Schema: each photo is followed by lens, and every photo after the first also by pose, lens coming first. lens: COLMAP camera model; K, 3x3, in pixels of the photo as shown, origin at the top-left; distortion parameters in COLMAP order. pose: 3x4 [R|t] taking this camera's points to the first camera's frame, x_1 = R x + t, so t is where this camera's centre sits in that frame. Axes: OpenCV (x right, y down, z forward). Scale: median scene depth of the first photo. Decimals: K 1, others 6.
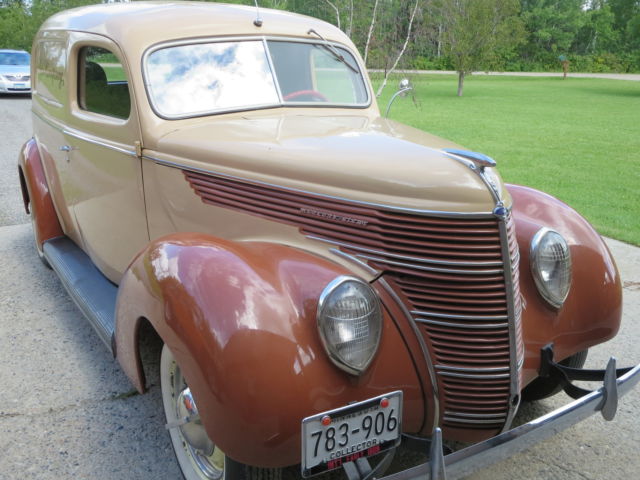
lens RADIAL K [[599.4, 0, 350.9], [0, 599.4, 242.0], [0, 0, 1]] dist [-0.019834, 0.000000]
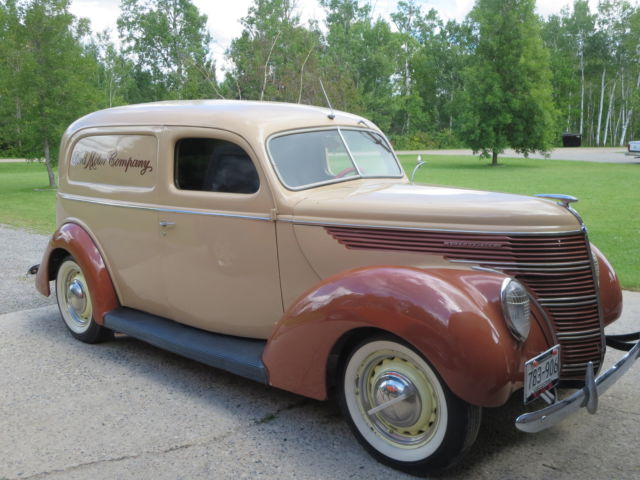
lens RADIAL K [[599.4, 0, 338.7], [0, 599.4, 254.1], [0, 0, 1]] dist [-0.019834, 0.000000]
pose [[0.961935, -0.083696, 0.260147, -0.573066], [0.112945, 0.988599, -0.099574, 0.070828], [-0.248847, 0.125166, 0.960421, -0.254830]]
